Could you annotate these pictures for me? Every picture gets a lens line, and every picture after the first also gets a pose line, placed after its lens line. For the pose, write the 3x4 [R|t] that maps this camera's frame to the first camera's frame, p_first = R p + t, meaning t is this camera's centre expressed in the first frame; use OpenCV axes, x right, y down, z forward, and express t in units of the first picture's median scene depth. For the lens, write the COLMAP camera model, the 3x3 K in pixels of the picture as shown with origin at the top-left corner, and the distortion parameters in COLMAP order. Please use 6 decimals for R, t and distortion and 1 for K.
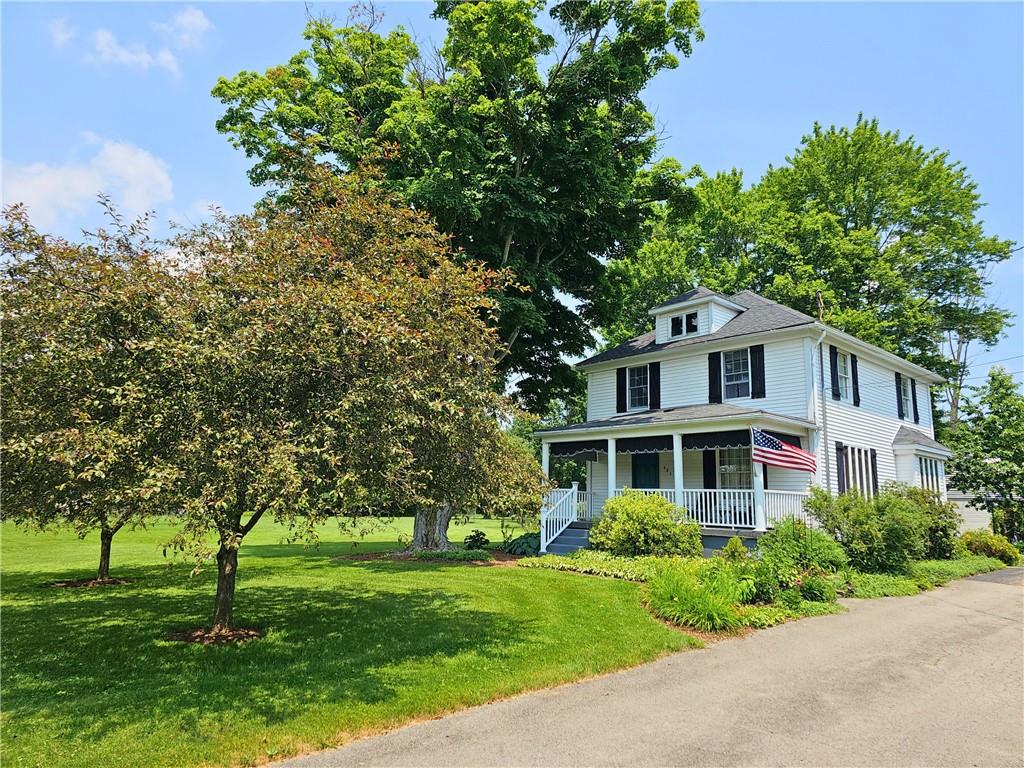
lens RADIAL K [[677.0, 0, 512.0], [0, 677.0, 384.0], [0, 0, 1]] dist [0.059381, -0.048111]
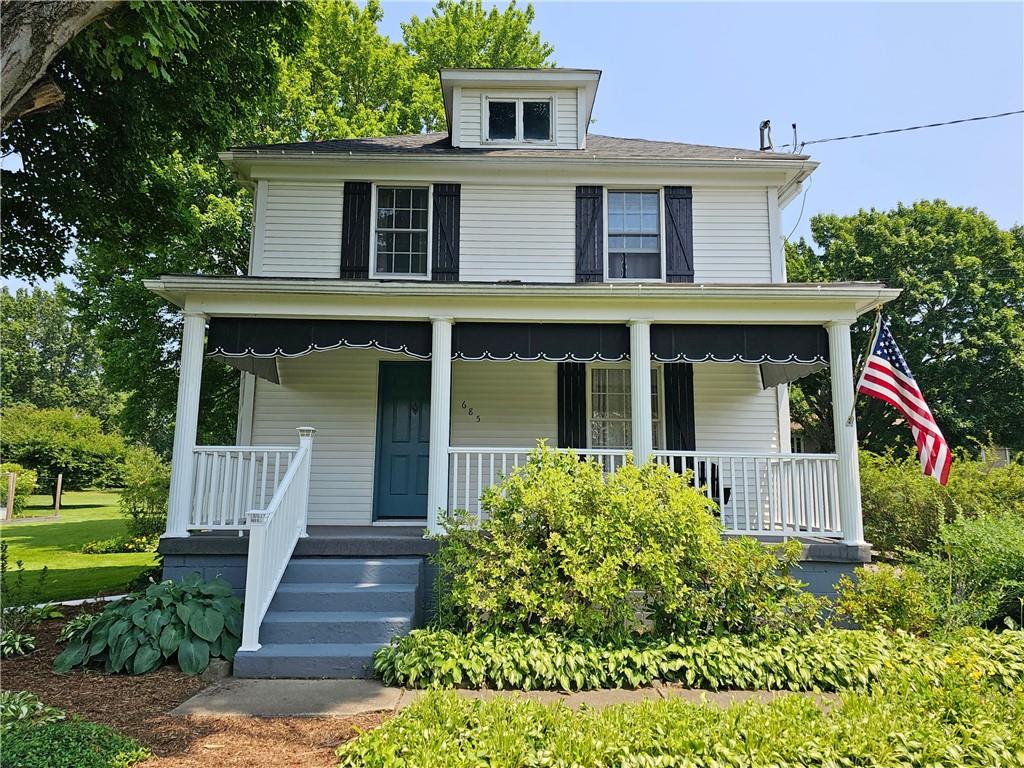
lens RADIAL K [[677.0, 0, 512.0], [0, 677.0, 384.0], [0, 0, 1]] dist [0.059381, -0.048111]
pose [[0.660511, 0.084677, 0.746026, -0.107155], [-0.121248, 0.992608, -0.005316, 0.109167], [-0.740962, -0.086943, 0.665895, 0.675171]]
